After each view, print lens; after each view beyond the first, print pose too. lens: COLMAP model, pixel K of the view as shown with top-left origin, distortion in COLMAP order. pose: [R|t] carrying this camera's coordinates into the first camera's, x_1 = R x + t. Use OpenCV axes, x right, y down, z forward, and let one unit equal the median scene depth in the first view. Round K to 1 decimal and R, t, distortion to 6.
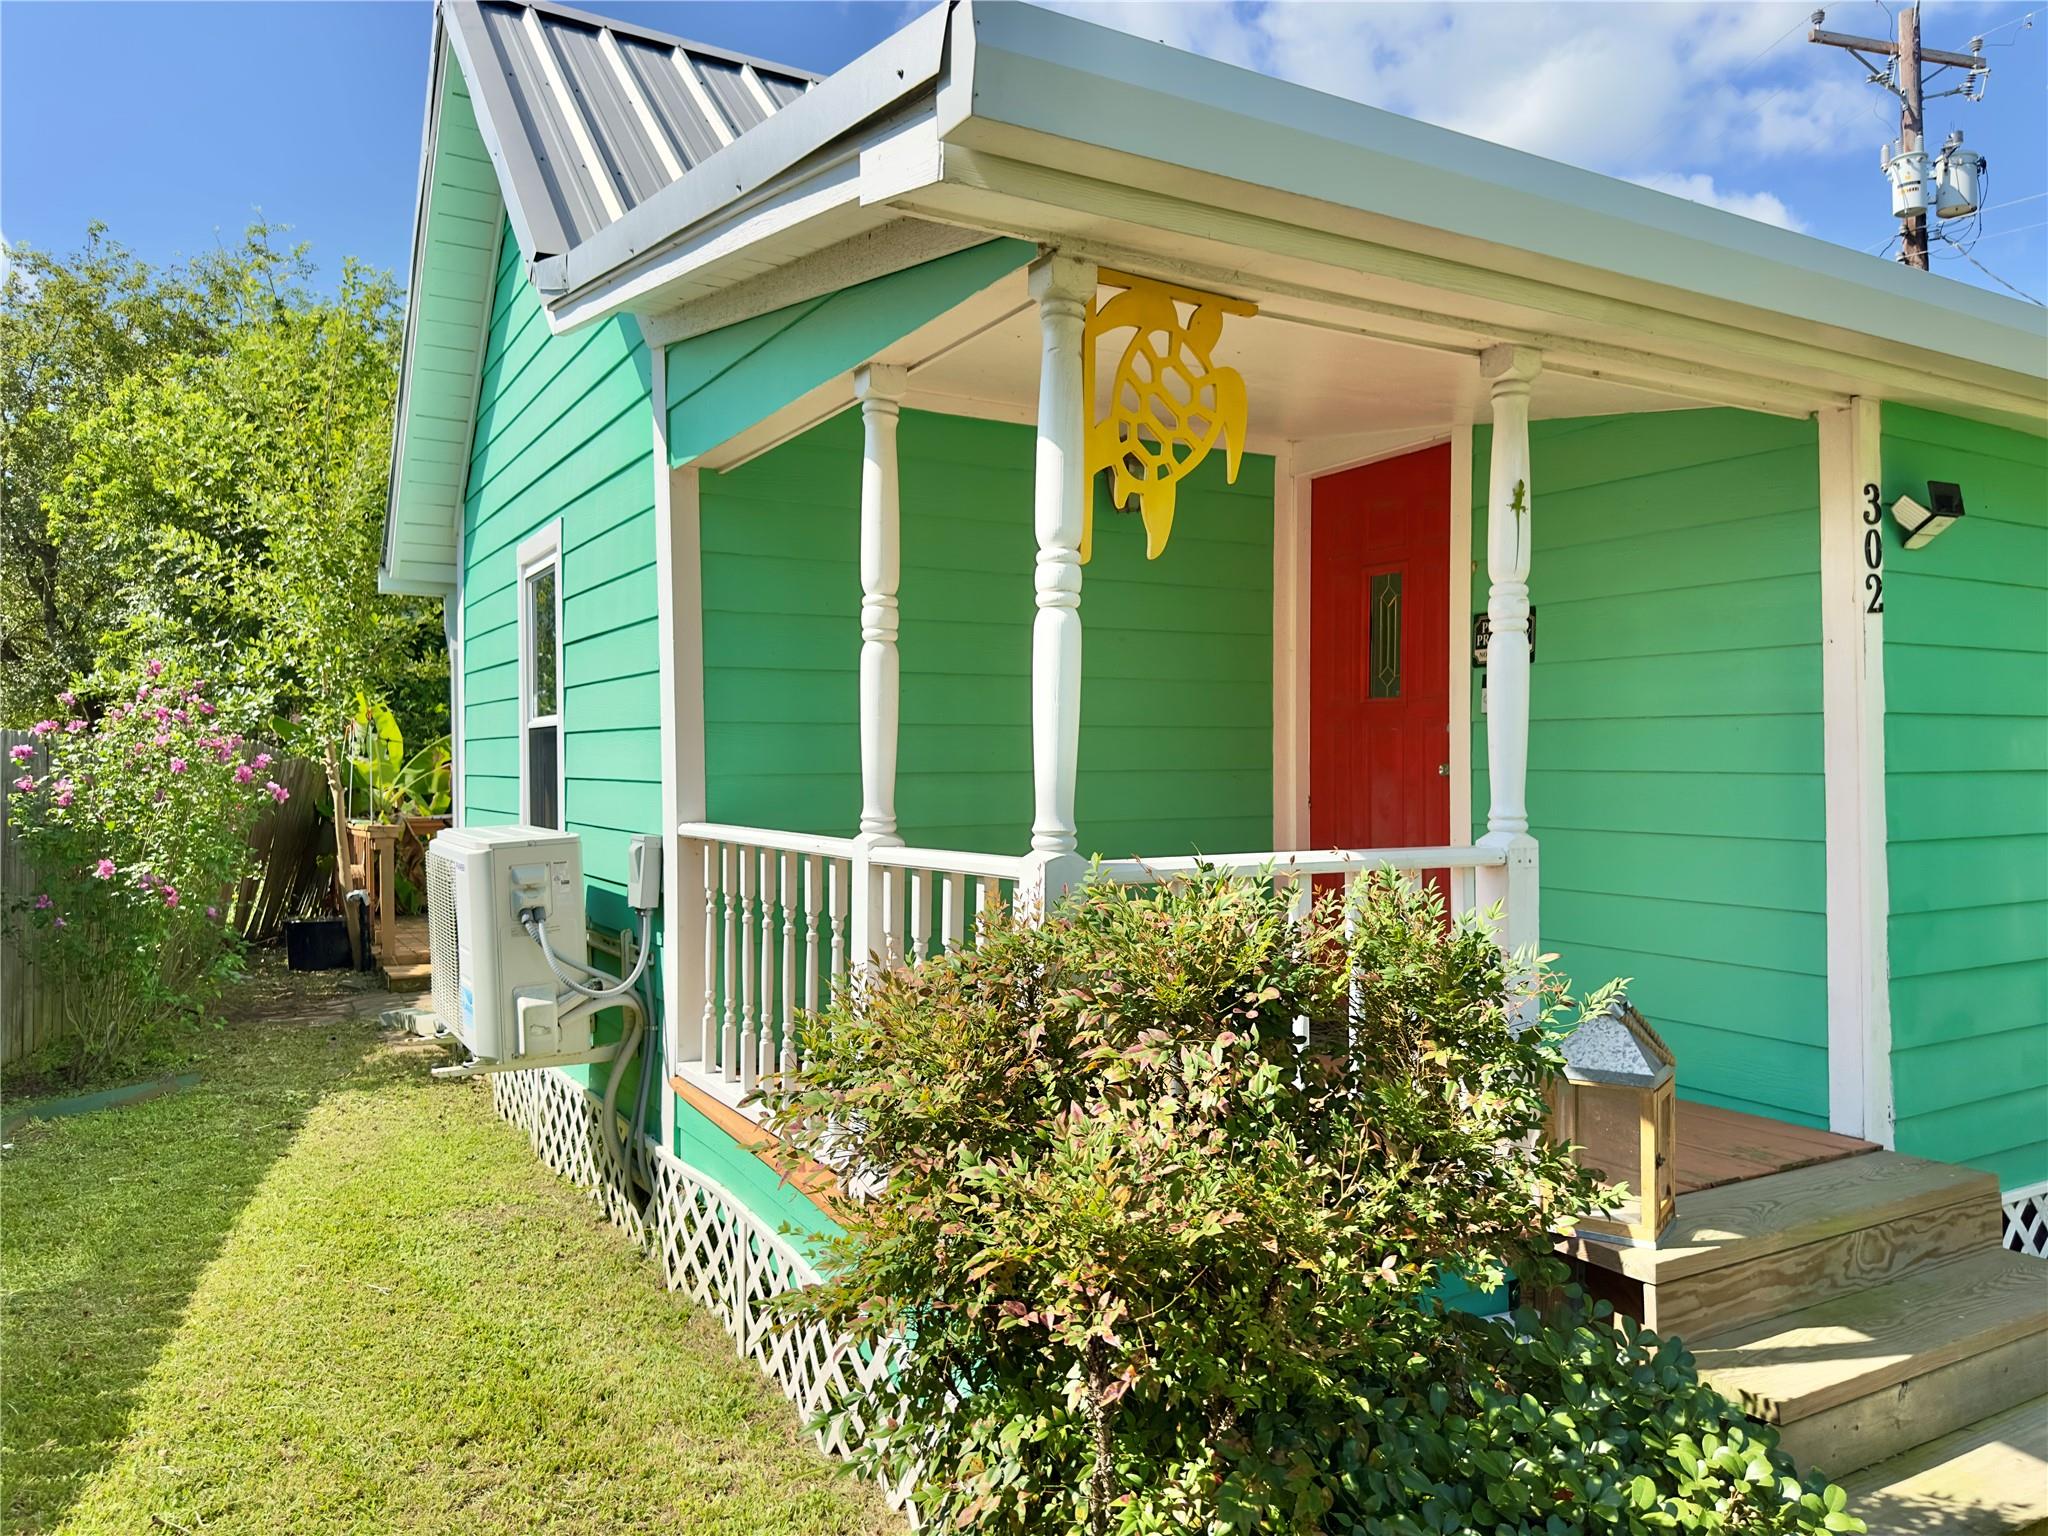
lens RADIAL K [[1428.2, 0, 1022.8], [0, 1428.2, 780.7], [0, 0, 1]] dist [0.008832, 0.001459]
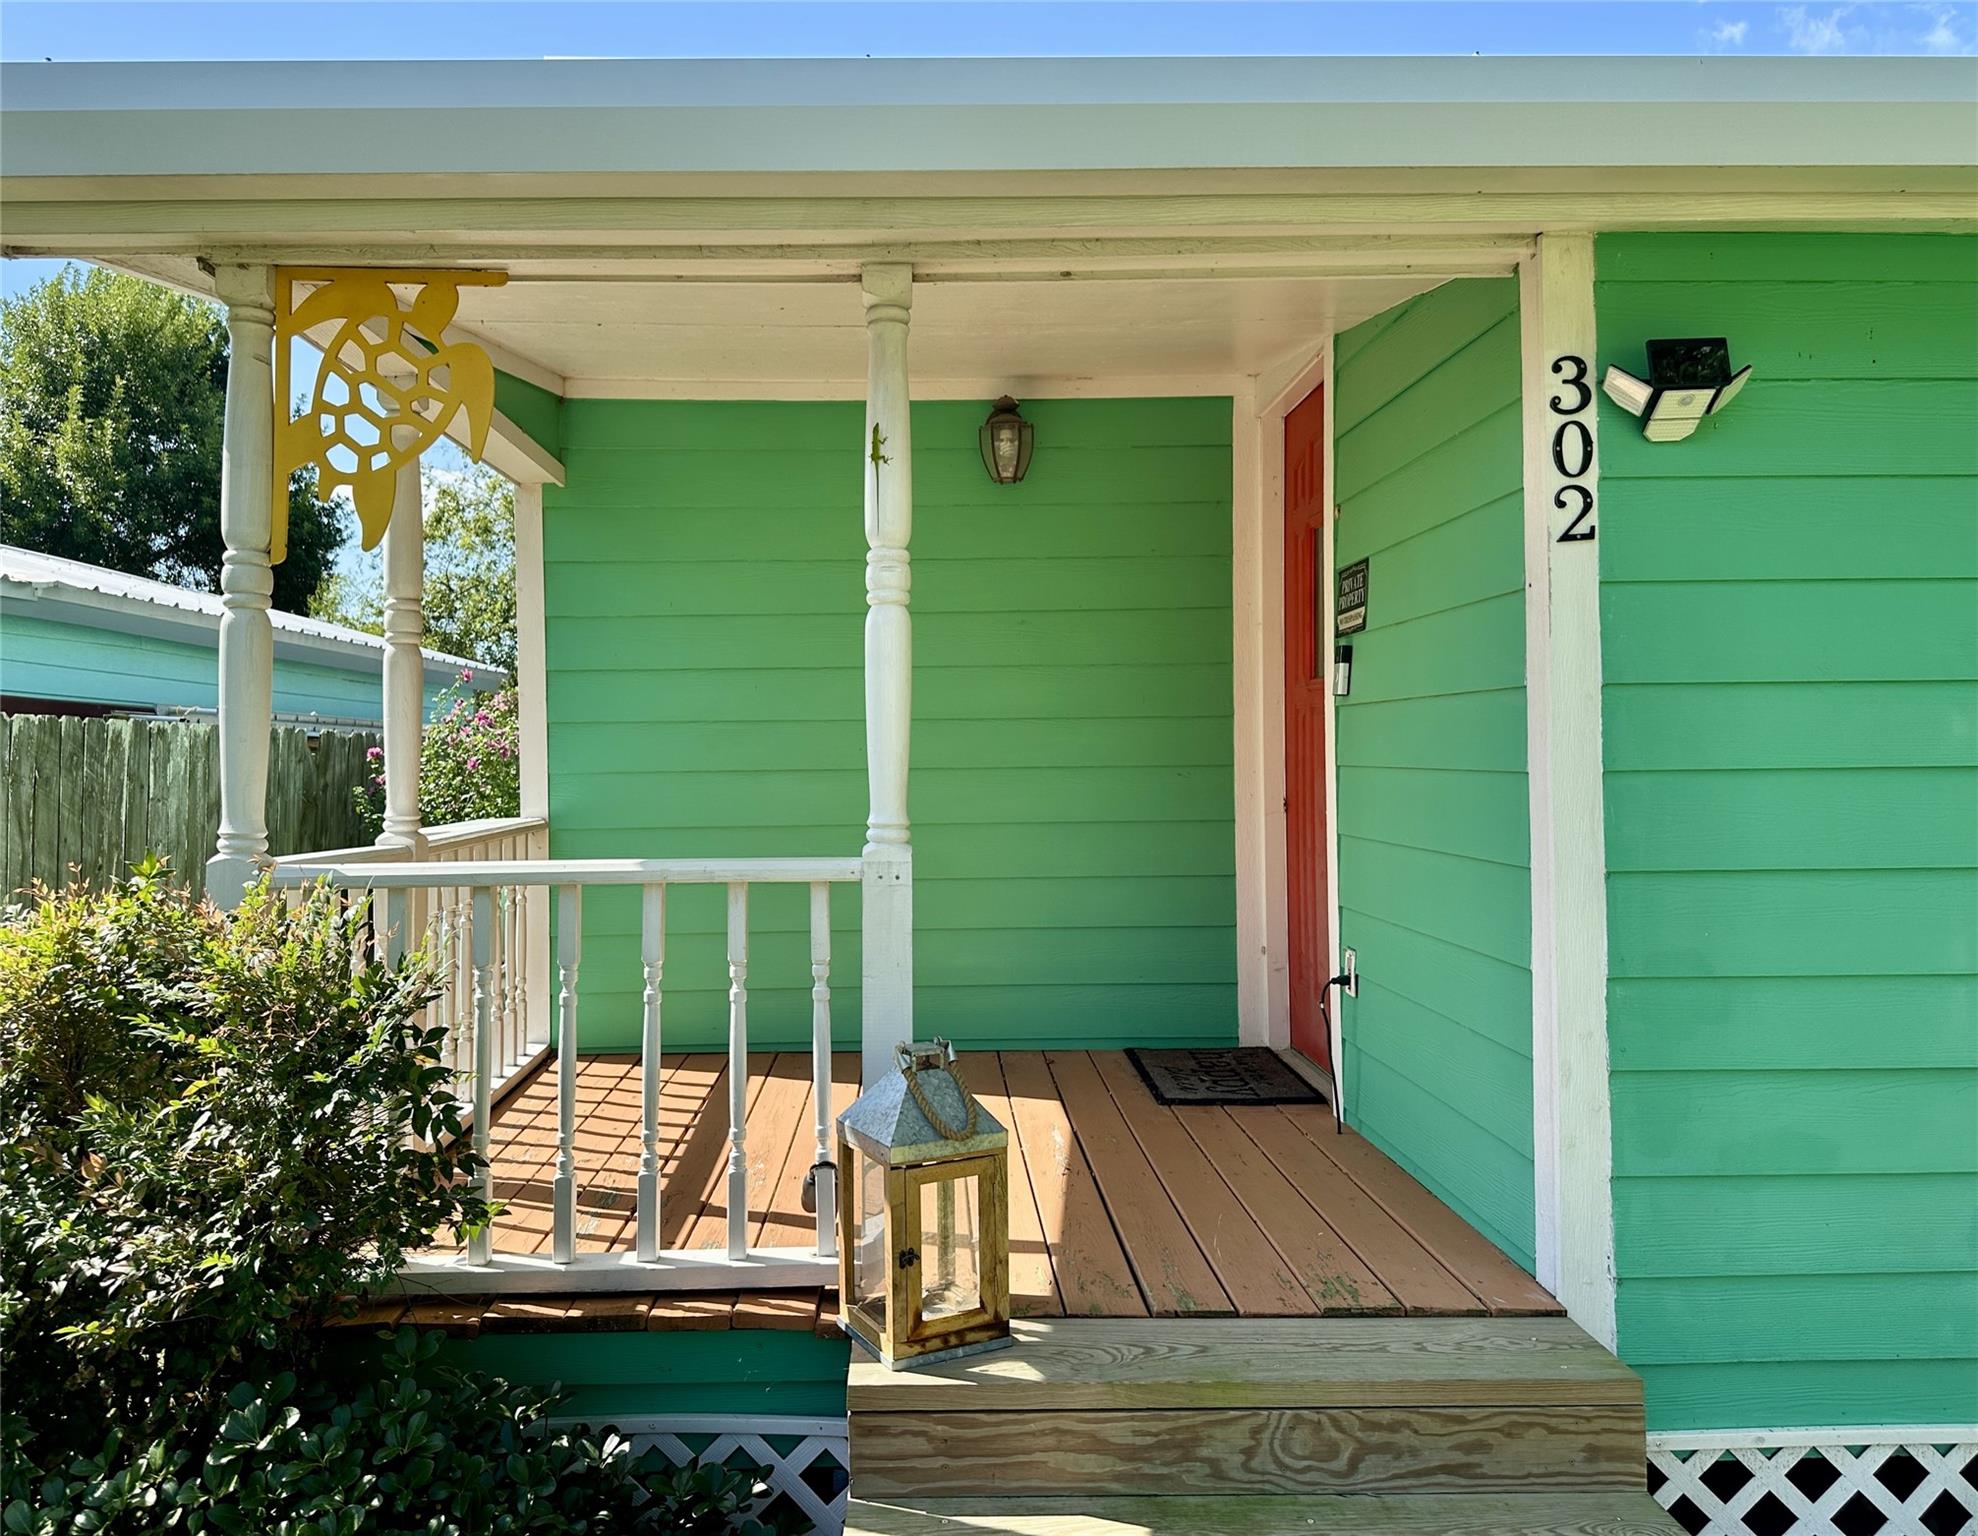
lens RADIAL K [[1455.1, 0, 989.0], [0, 1455.1, 768.0], [0, 0, 1]] dist [0.002950, 0.003947]
pose [[0.873506, 0.000000, -0.486814, 0.689991], [-0.001552, 0.999995, -0.002783, -0.004871], [0.486812, 0.003187, 0.873501, 0.246474]]
